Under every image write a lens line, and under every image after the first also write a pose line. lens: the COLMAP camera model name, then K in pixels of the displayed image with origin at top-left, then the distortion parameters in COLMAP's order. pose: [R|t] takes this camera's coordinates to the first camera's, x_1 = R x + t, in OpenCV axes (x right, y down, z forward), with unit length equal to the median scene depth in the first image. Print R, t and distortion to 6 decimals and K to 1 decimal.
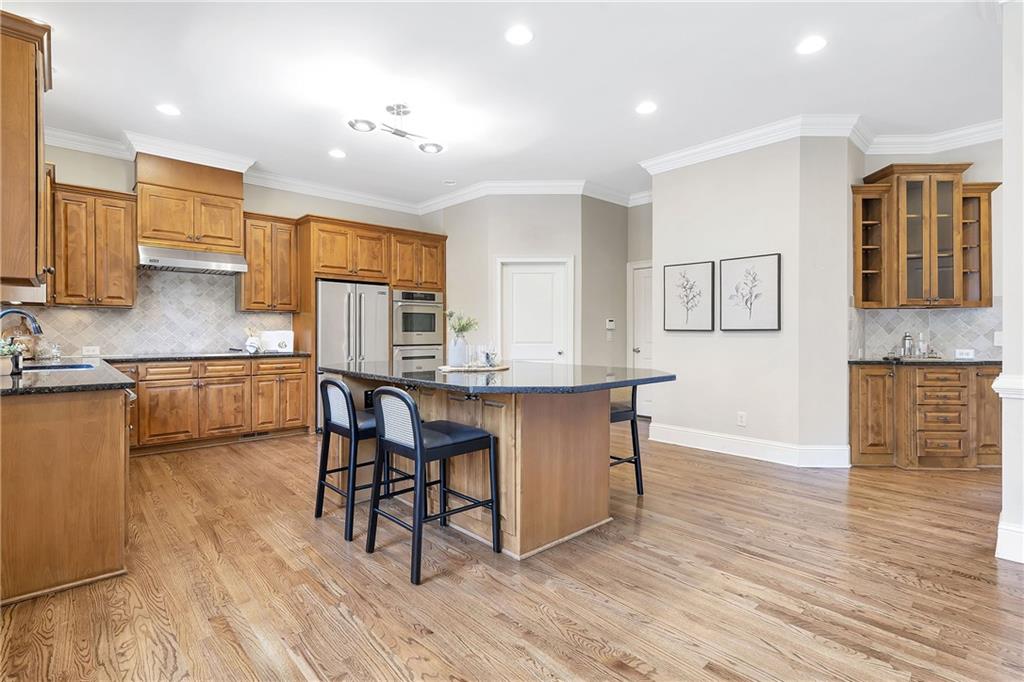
lens RADIAL K [[485.6, 0, 515.7], [0, 485.6, 335.0], [0, 0, 1]] dist [-0.002935, 0.002417]
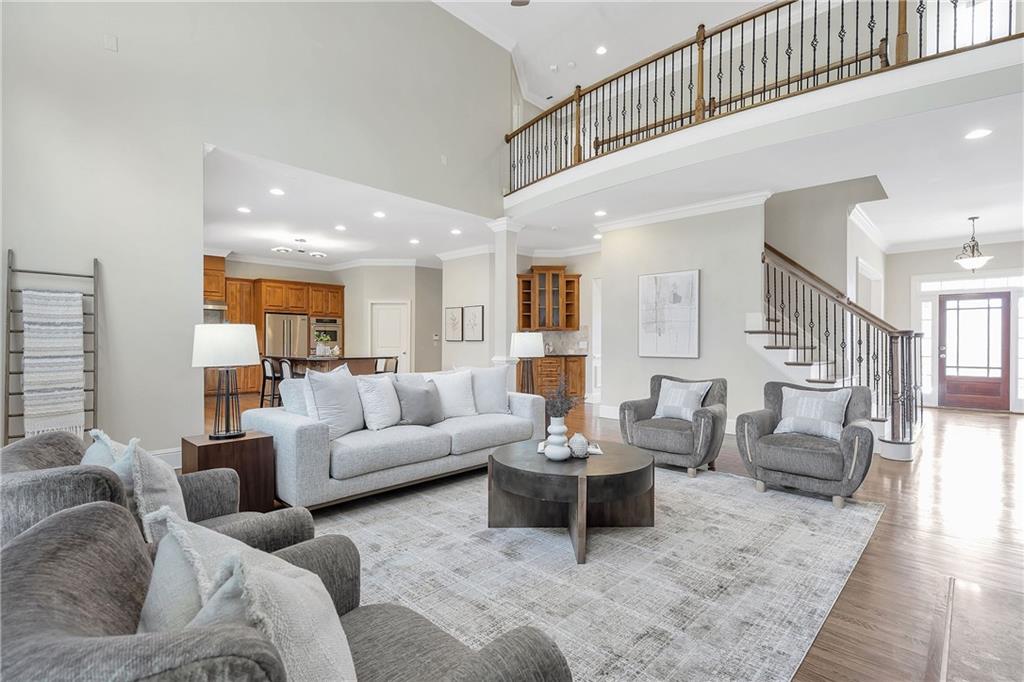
lens RADIAL K [[485.6, 0, 514.0], [0, 485.6, 343.5], [0, 0, 1]] dist [-0.002935, 0.002417]
pose [[0.998258, 0.002330, 0.058958, 0.475932], [-0.002124, 0.999991, -0.003545, 0.008027], [-0.058966, 0.003413, 0.998254, -1.004076]]
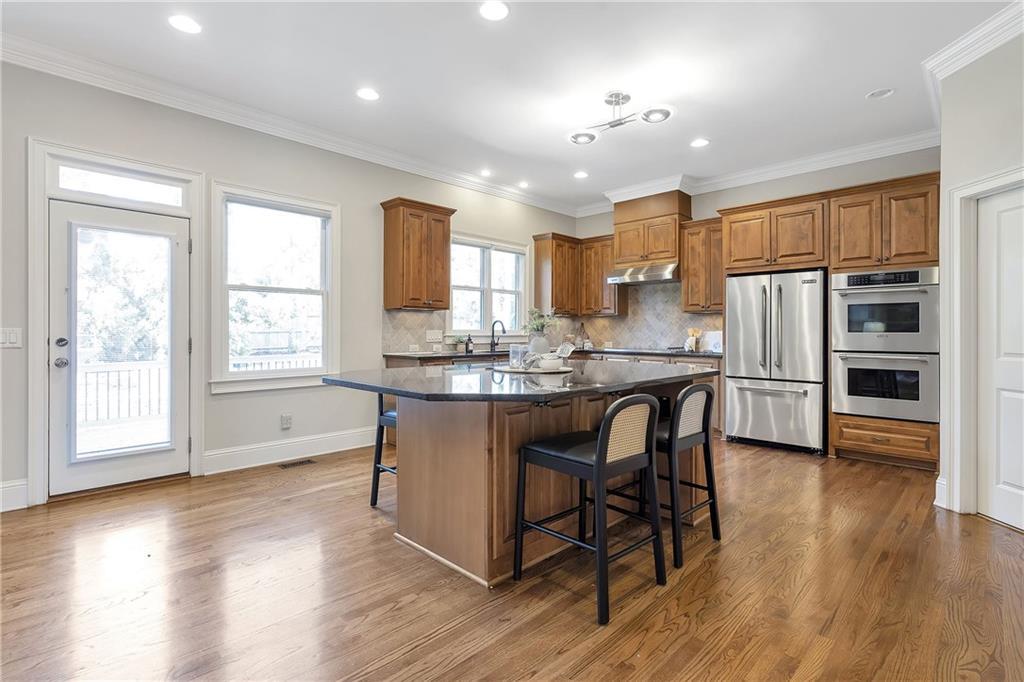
lens RADIAL K [[485.6, 0, 515.1], [0, 485.6, 334.6], [0, 0, 1]] dist [-0.002935, 0.002417]
pose [[0.043762, 0.004995, -0.999029, 0.561988], [-0.009088, 0.999948, 0.004602, -0.002580], [0.999001, 0.008878, 0.043805, 0.606611]]
